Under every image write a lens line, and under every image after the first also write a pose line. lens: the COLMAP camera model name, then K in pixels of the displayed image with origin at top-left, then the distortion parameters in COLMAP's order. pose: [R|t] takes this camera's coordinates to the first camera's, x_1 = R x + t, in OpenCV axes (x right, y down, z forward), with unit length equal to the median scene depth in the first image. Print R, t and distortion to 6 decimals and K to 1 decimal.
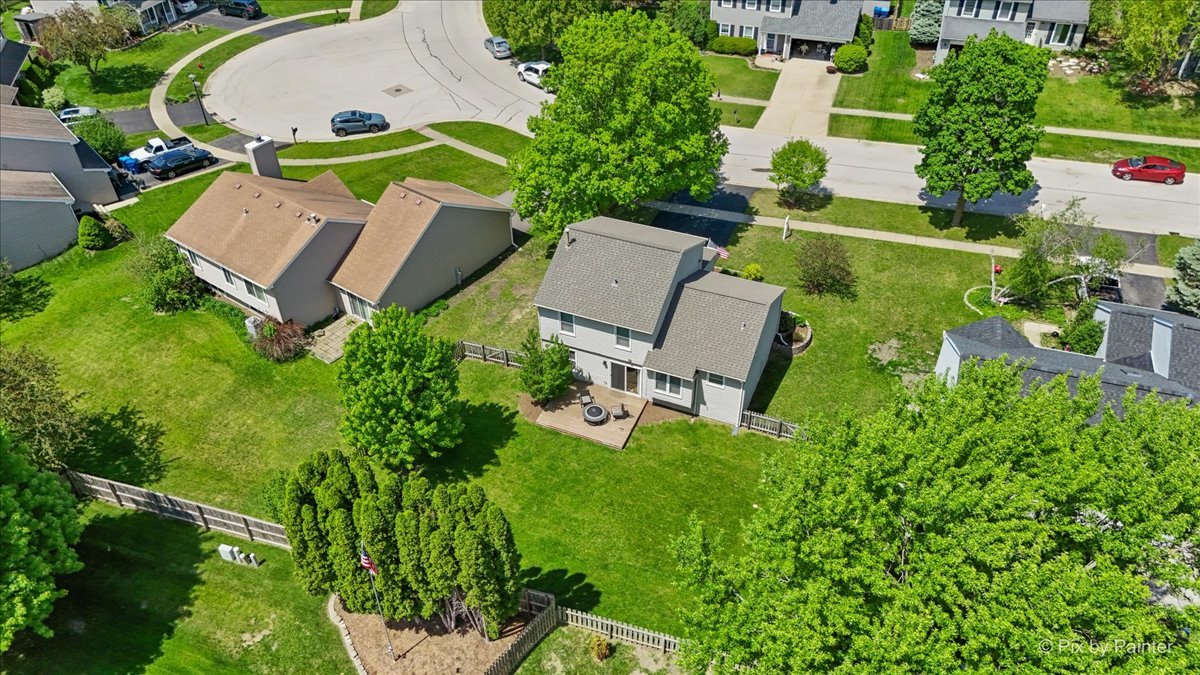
lens RADIAL K [[899.5, 0, 600.7], [0, 899.5, 330.3], [0, 0, 1]] dist [0.061887, -0.057285]
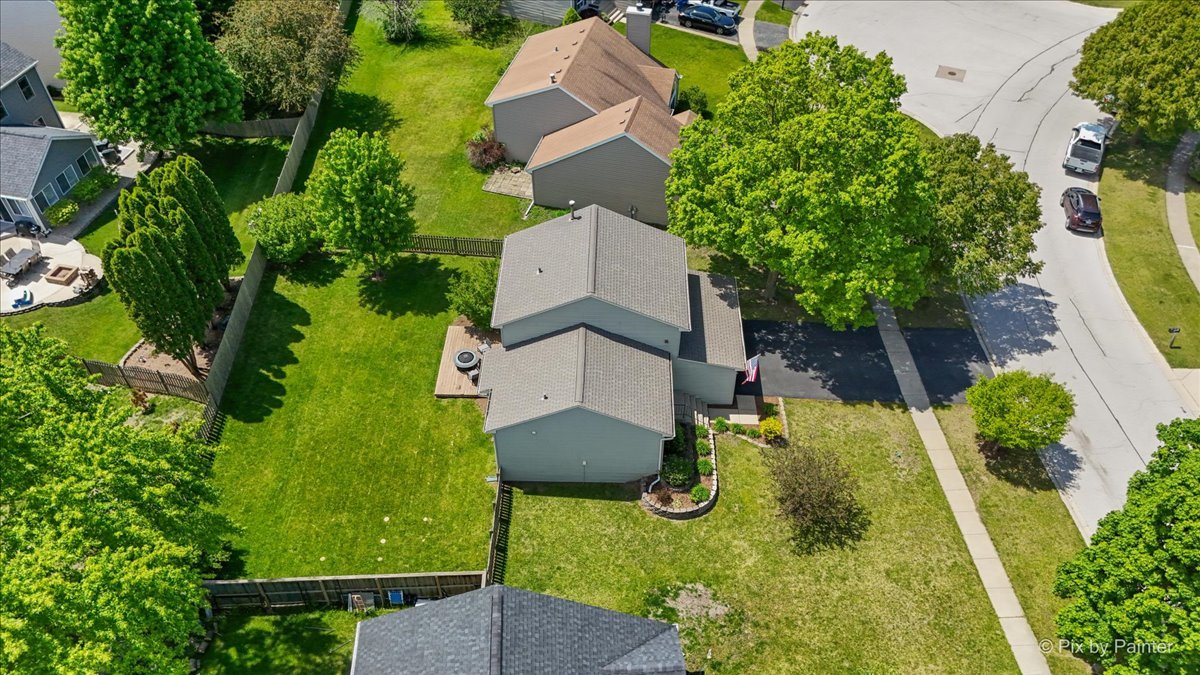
lens RADIAL K [[899.5, 0, 606.6], [0, 899.5, 335.2], [0, 0, 1]] dist [0.061887, -0.057285]
pose [[0.368319, 0.664100, -0.650625, 0.605349], [-0.599101, 0.704685, 0.380128, -0.352371], [0.710928, 0.249781, 0.657412, 0.415061]]
